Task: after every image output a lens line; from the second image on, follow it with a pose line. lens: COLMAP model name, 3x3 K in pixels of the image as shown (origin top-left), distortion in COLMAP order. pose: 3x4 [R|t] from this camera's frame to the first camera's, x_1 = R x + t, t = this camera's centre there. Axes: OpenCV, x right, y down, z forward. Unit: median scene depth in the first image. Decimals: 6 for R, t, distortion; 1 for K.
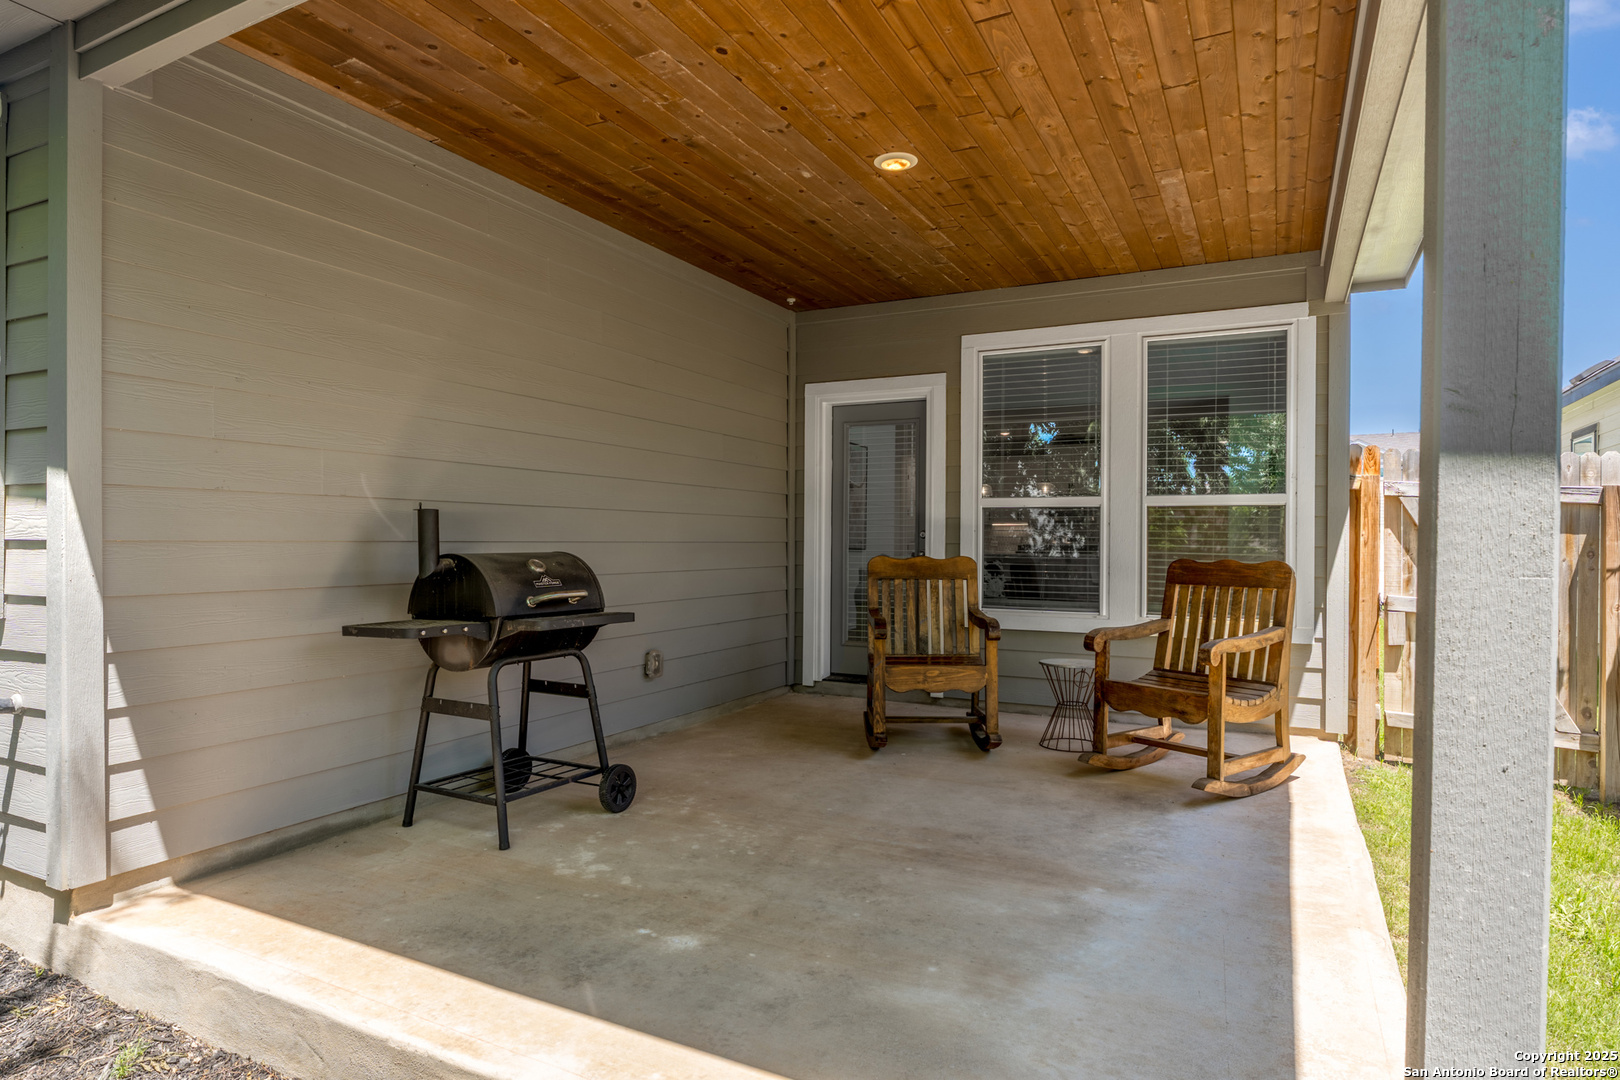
lens RADIAL K [[903.8, 0, 810.5], [0, 903.8, 544.2], [0, 0, 1]] dist [-0.002265, -0.000288]
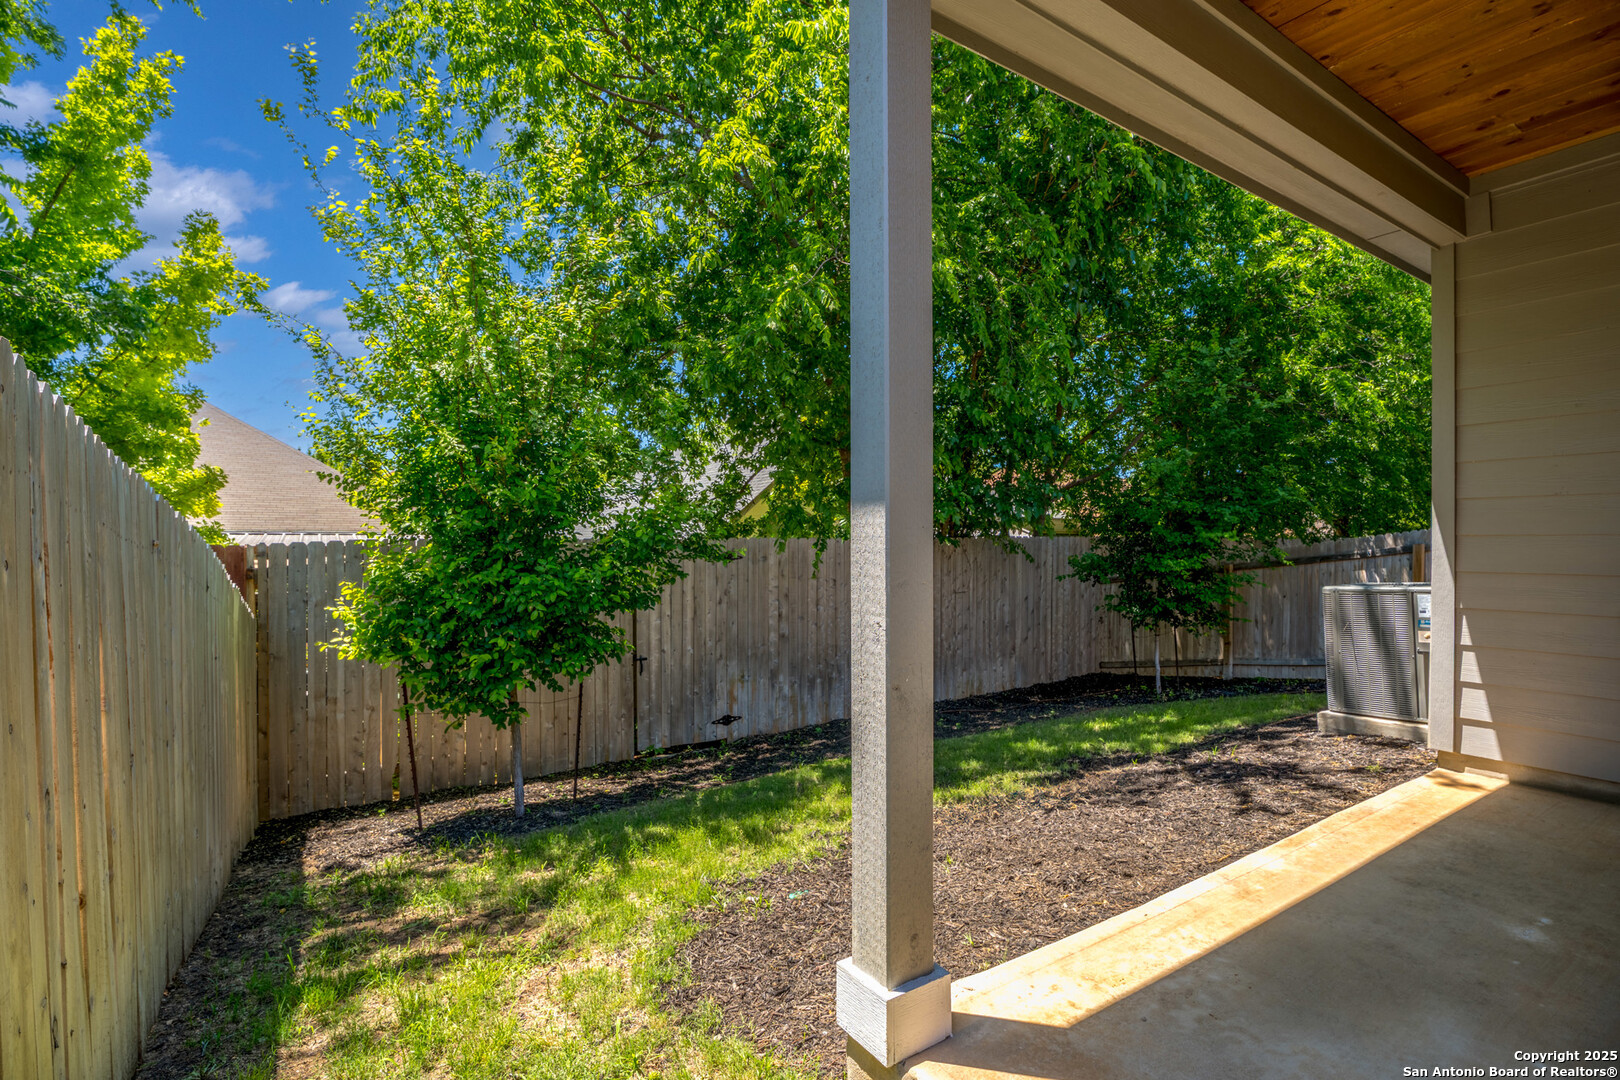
lens RADIAL K [[755.7, 0, 810.3], [0, 755.7, 548.5], [0, 0, 1]] dist [-0.002963, -0.000991]
pose [[-0.479896, 0.006014, -0.877305, 0.896616], [-0.001627, 0.999969, 0.007745, 0.012206], [0.877324, 0.005144, -0.479871, 0.661839]]
